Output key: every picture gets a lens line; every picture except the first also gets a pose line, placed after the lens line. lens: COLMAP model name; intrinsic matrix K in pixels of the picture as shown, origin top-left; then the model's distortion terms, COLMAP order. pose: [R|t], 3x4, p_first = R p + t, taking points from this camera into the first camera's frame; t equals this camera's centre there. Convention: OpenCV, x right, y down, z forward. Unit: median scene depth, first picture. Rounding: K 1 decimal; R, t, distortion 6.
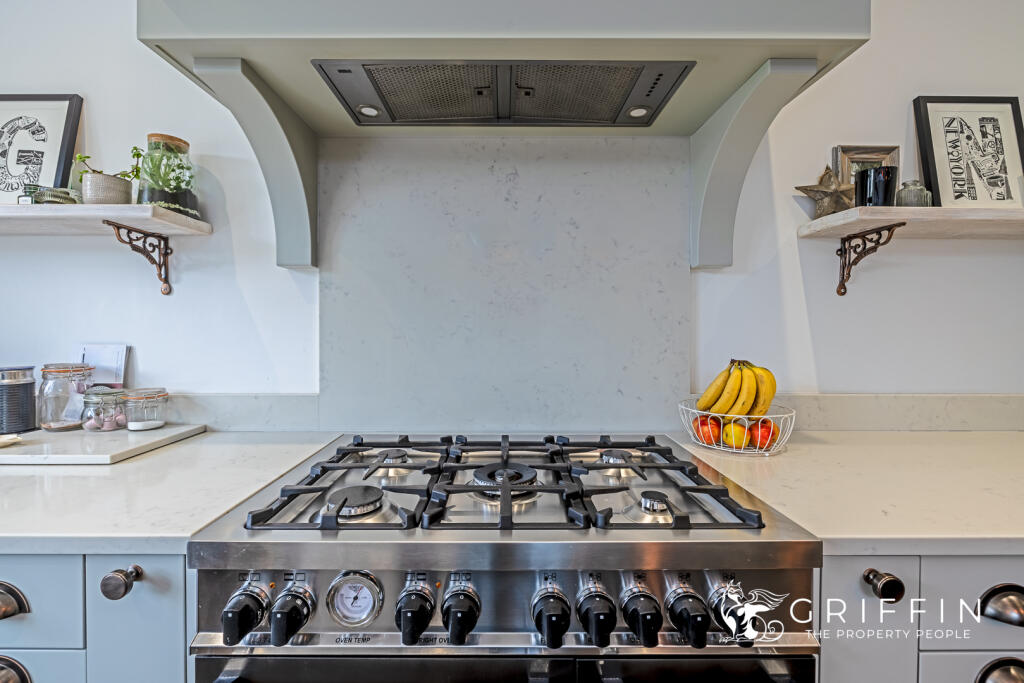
lens RADIAL K [[449.0, 0, 504.7], [0, 449.0, 348.1], [0, 0, 1]] dist [0.005135, 0.000787]
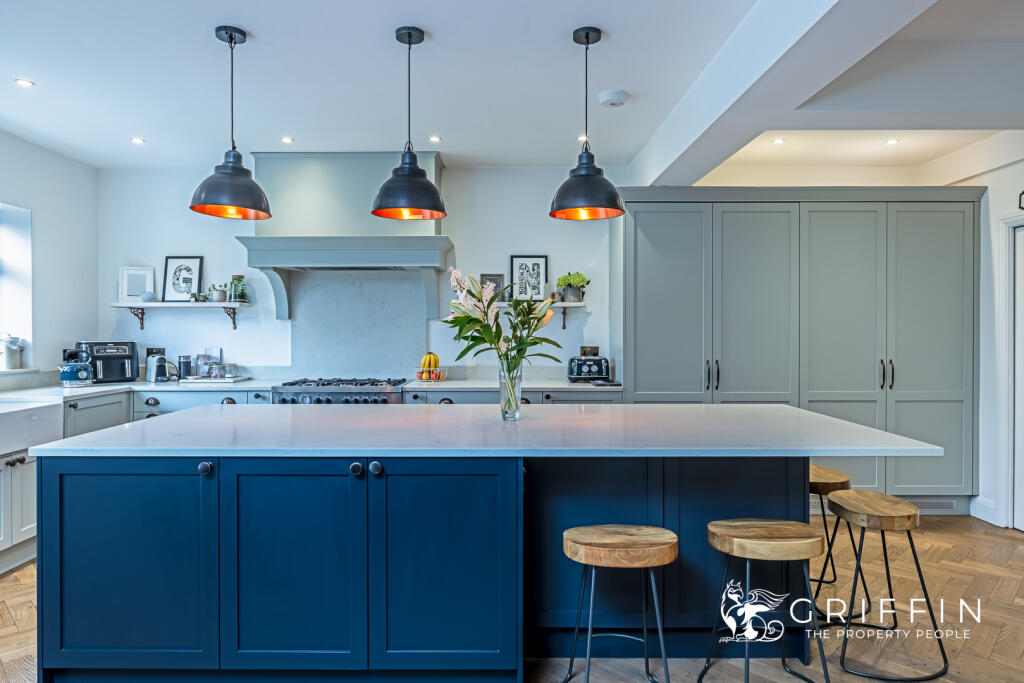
lens RADIAL K [[637.8, 0, 519.1], [0, 637.8, 337.8], [0, 0, 1]] dist [0.004677, 0.002631]
pose [[0.999963, -0.003531, -0.007801, 1.016655], [0.003531, 0.999994, 0.000018, -0.063083], [0.007801, -0.000046, 0.999970, -2.903680]]
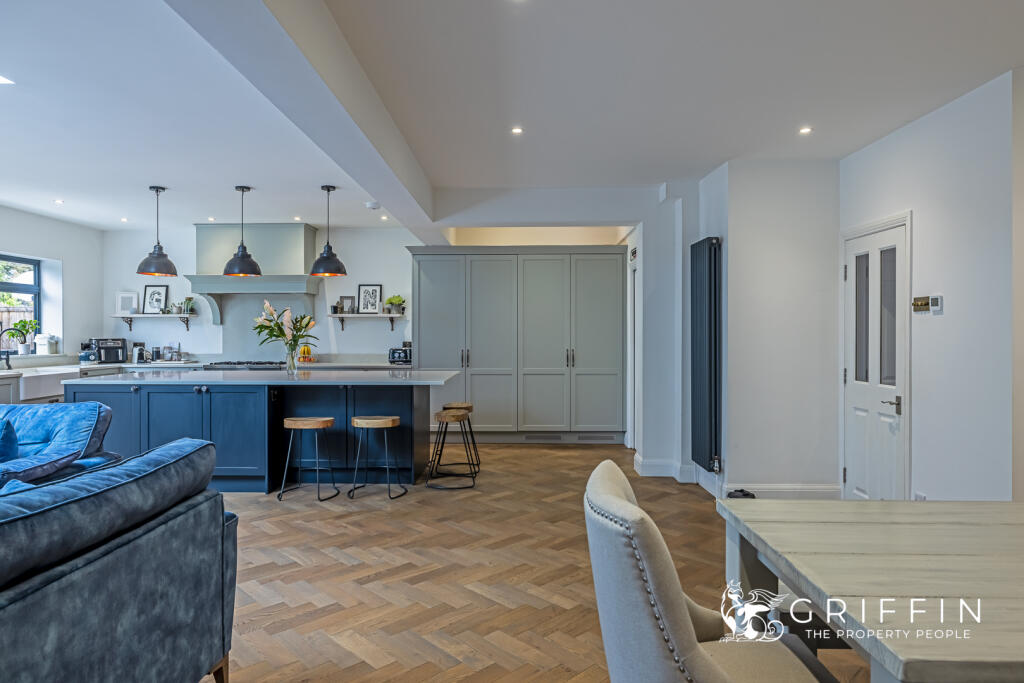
lens RADIAL K [[618.8, 0, 506.4], [0, 618.8, 338.4], [0, 0, 1]] dist [0.026244, -0.000813]
pose [[0.999078, -0.003168, -0.042813, 2.644921], [0.003123, 0.999995, -0.001110, -0.029292], [0.042816, 0.000975, 0.999082, -5.001681]]
